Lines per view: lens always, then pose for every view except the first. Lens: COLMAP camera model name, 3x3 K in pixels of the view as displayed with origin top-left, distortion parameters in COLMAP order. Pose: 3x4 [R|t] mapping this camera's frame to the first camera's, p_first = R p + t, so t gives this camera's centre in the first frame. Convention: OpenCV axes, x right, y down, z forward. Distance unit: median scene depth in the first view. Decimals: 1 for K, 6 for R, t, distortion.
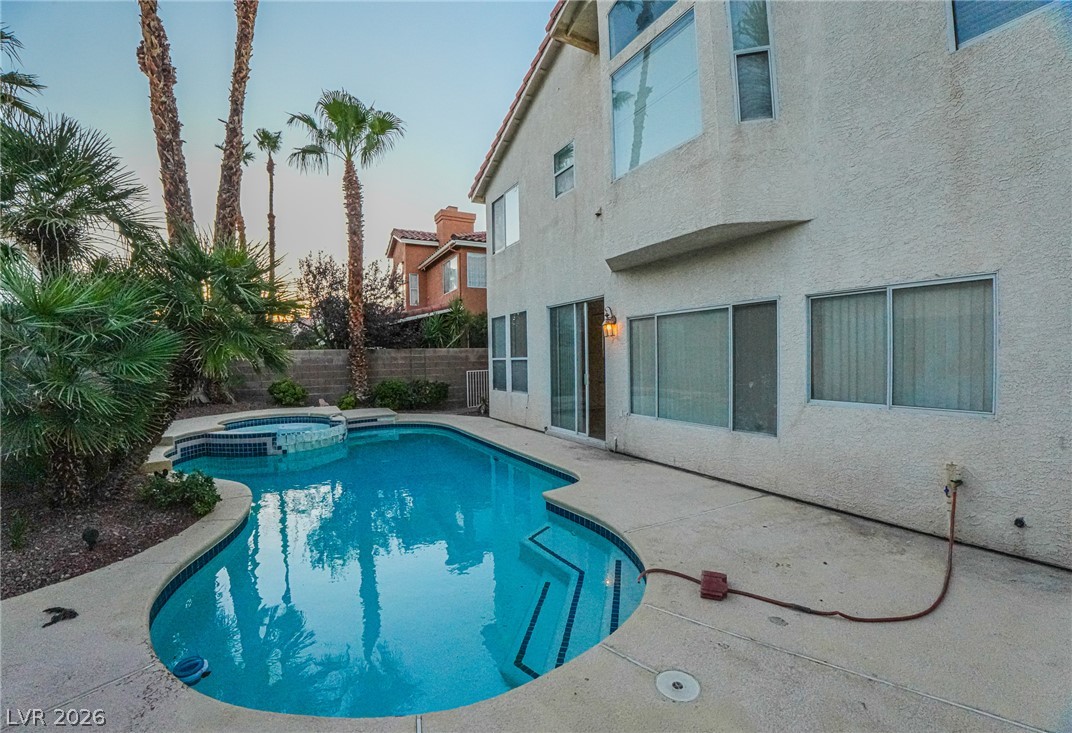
lens RADIAL K [[445.2, 0, 532.5], [0, 445.2, 375.1], [0, 0, 1]] dist [-0.098014, 0.013048]
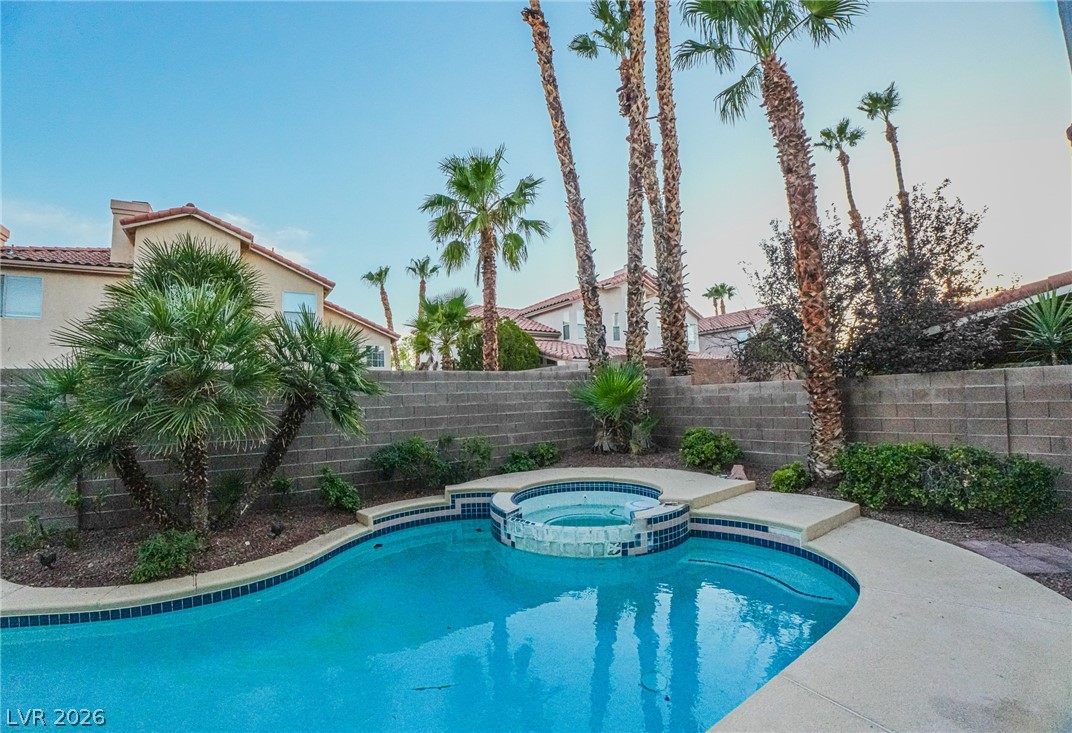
lens RADIAL K [[445.2, 0, 532.5], [0, 445.2, 375.1], [0, 0, 1]] dist [-0.098014, 0.013048]
pose [[0.087172, -0.037387, -0.995491, 0.095352], [-0.008444, 0.999232, -0.038267, -0.046515], [0.996157, 0.011742, 0.086790, 0.696786]]
